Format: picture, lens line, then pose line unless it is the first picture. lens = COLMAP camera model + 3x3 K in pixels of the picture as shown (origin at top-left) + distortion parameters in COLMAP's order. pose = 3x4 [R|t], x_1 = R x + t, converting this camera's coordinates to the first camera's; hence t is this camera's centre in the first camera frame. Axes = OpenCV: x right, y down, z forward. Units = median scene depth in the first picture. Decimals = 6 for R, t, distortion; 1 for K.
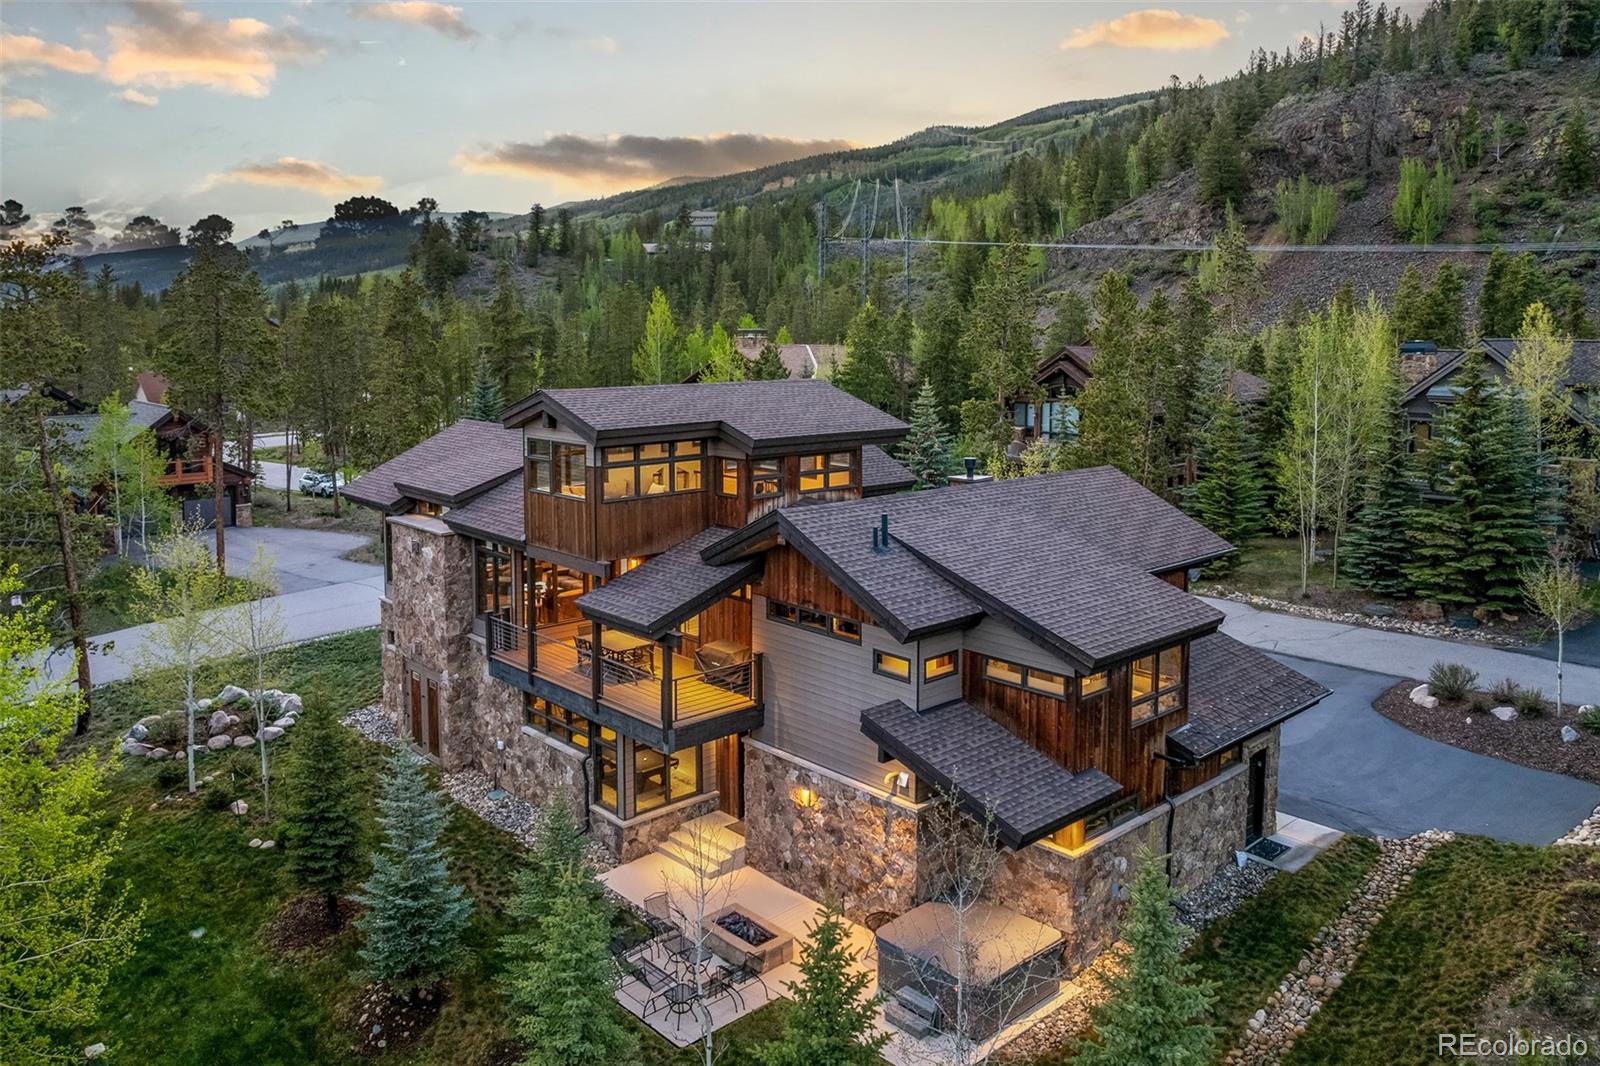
lens RADIAL K [[1169.8, 0, 800.9], [0, 1169.8, 468.6], [0, 0, 1]] dist [-0.036378, -0.000098]
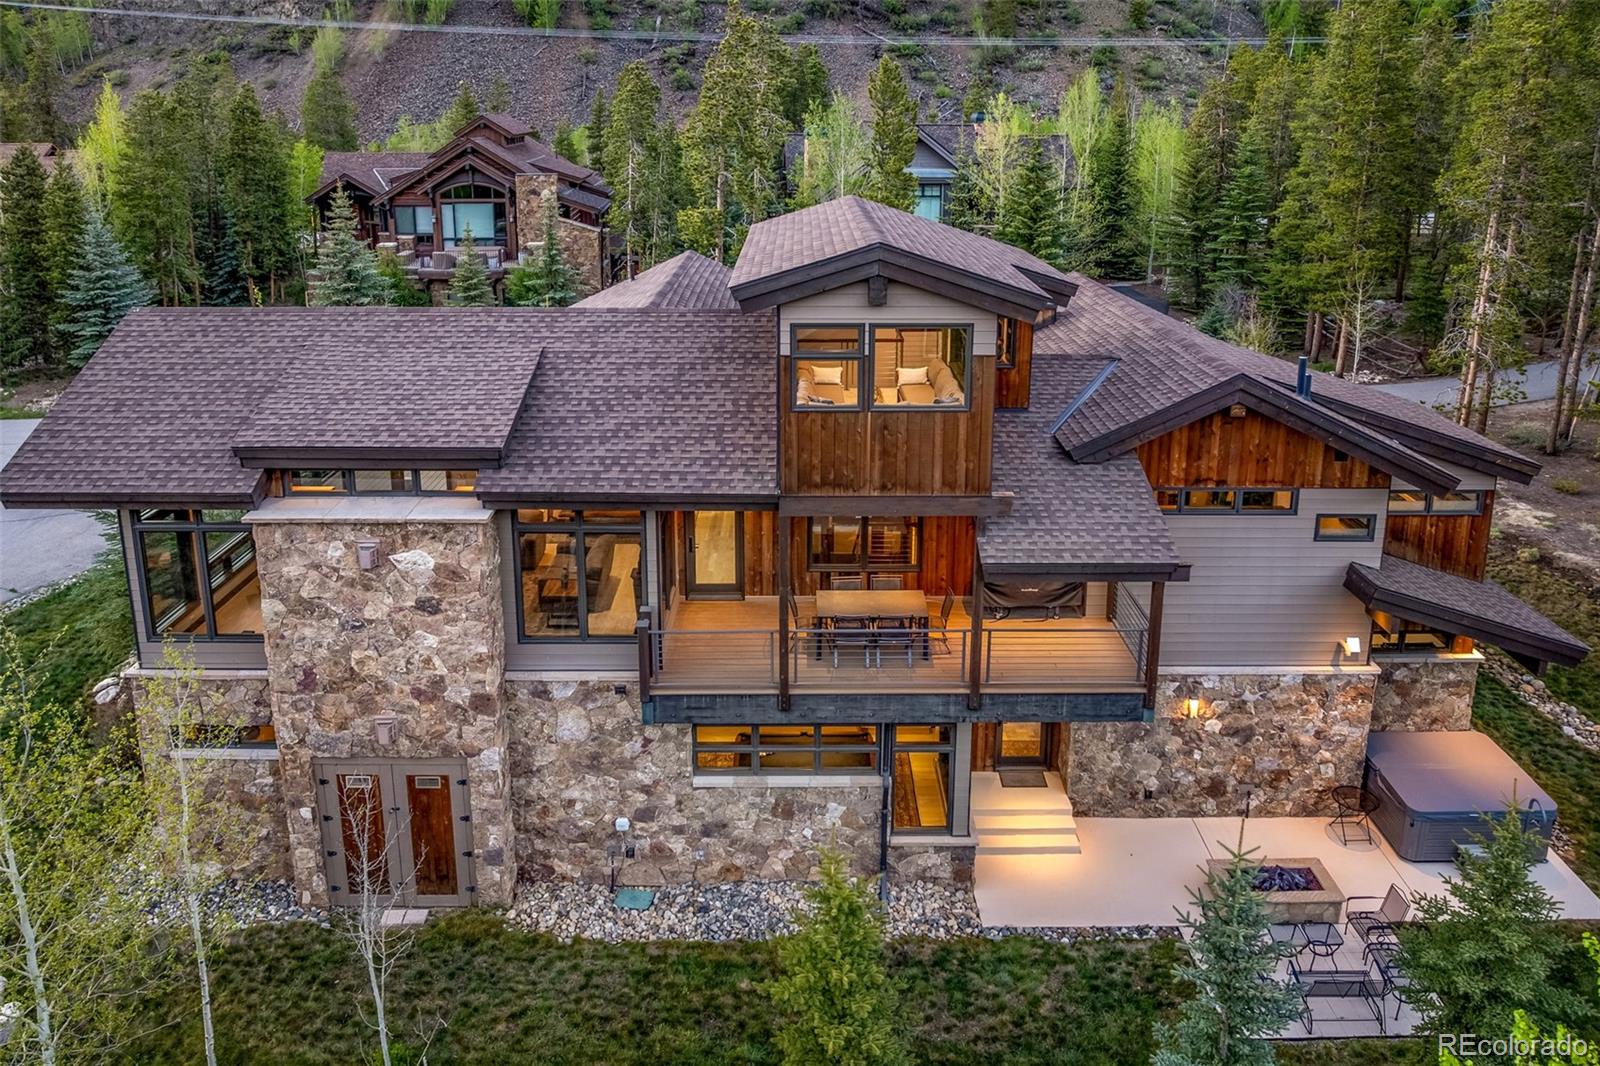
lens RADIAL K [[1147.7, 0, 800.0], [0, 1147.7, 431.3], [0, 0, 1]] dist [-0.041888, -0.001086]
pose [[0.676776, -0.198560, 0.708907, -0.553145], [0.086581, 0.977726, 0.191198, -0.070245], [-0.731080, -0.068020, 0.678892, 0.508001]]
